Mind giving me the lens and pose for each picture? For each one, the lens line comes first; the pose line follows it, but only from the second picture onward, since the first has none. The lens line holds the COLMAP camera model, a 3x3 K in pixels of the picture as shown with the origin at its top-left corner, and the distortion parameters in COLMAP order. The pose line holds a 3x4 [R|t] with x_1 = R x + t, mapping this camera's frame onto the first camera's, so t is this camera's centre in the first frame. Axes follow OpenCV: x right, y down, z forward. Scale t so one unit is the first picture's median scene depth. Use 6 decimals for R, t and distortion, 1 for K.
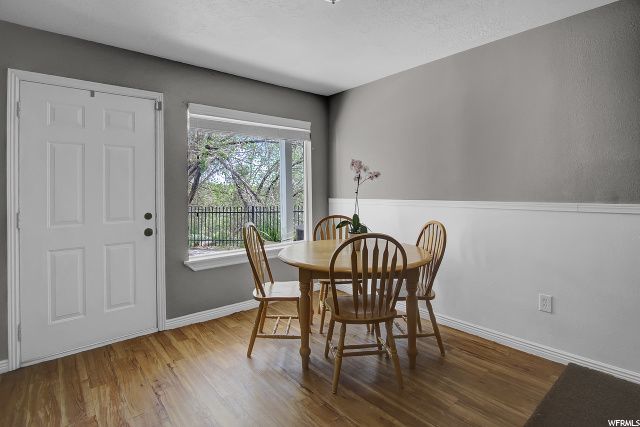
lens RADIAL K [[326.3, 0, 315.9], [0, 326.3, 181.0], [0, 0, 1]] dist [-0.009921, -0.001605]
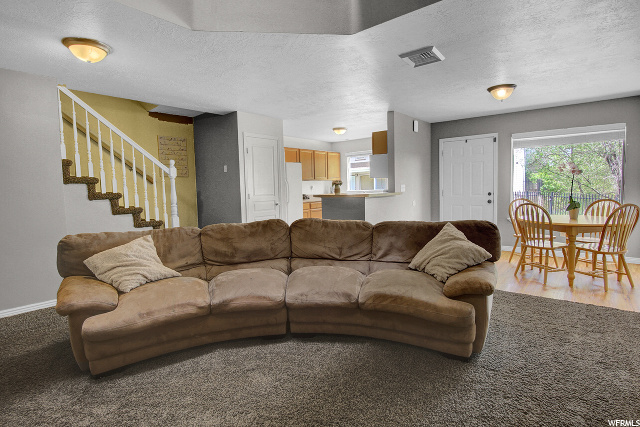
lens RADIAL K [[331.2, 0, 321.1], [0, 331.2, 210.3], [0, 0, 1]] dist [-0.002289, -0.000847]
pose [[0.186000, 0.080541, -0.979243, 1.495189], [0.044705, 0.994909, 0.090321, -0.031411], [0.981532, -0.060577, 0.181453, -0.503140]]
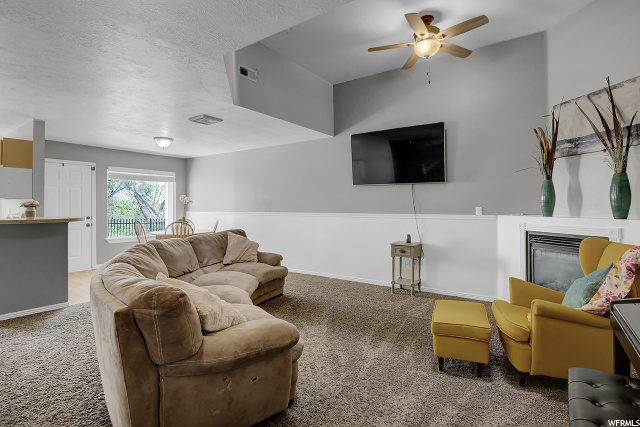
lens RADIAL K [[328.7, 0, 317.5], [0, 328.7, 204.8], [0, 0, 1]] dist [-0.005538, -0.000645]
pose [[0.969821, 0.014272, 0.243398, 0.507800], [-0.018692, 0.999699, 0.015860, -0.051943], [-0.243099, -0.019931, 0.969797, -1.704207]]
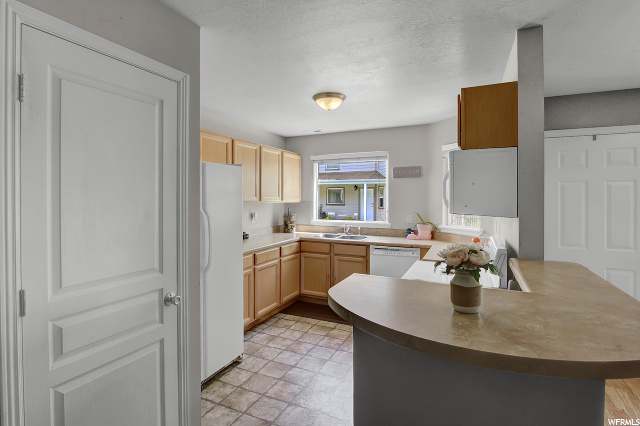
lens RADIAL K [[323.4, 0, 317.9], [0, 323.4, 196.5], [0, 0, 1]] dist [-0.005624, -0.001210]
pose [[0.423883, 0.012881, -0.905626, -0.058189], [0.013400, 0.999700, 0.020491, -0.092417], [0.905618, -0.020821, 0.423583, -0.388285]]
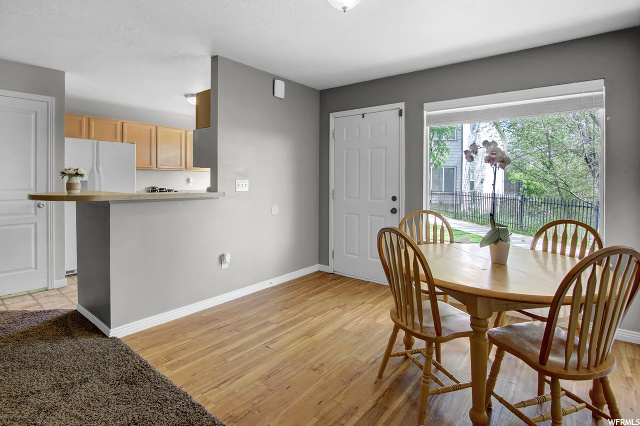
lens RADIAL K [[326.3, 0, 315.9], [0, 326.3, 180.5], [0, 0, 1]] dist [-0.009921, -0.001605]
pose [[0.192461, 0.016680, -0.981163, 0.776406], [0.013733, 0.999712, 0.019689, 0.004292], [0.981209, -0.017263, 0.192176, 0.467117]]
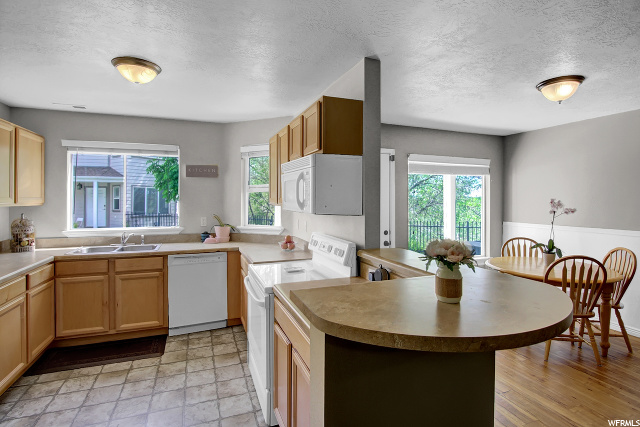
lens RADIAL K [[318.4, 0, 320.9], [0, 318.4, 197.4], [0, 0, 1]] dist [-0.016217, -0.000586]
pose [[0.945782, 0.014847, -0.324463, -0.350333], [-0.007960, 0.999714, 0.022542, -0.090249], [0.324705, -0.018737, 0.945630, -0.512916]]
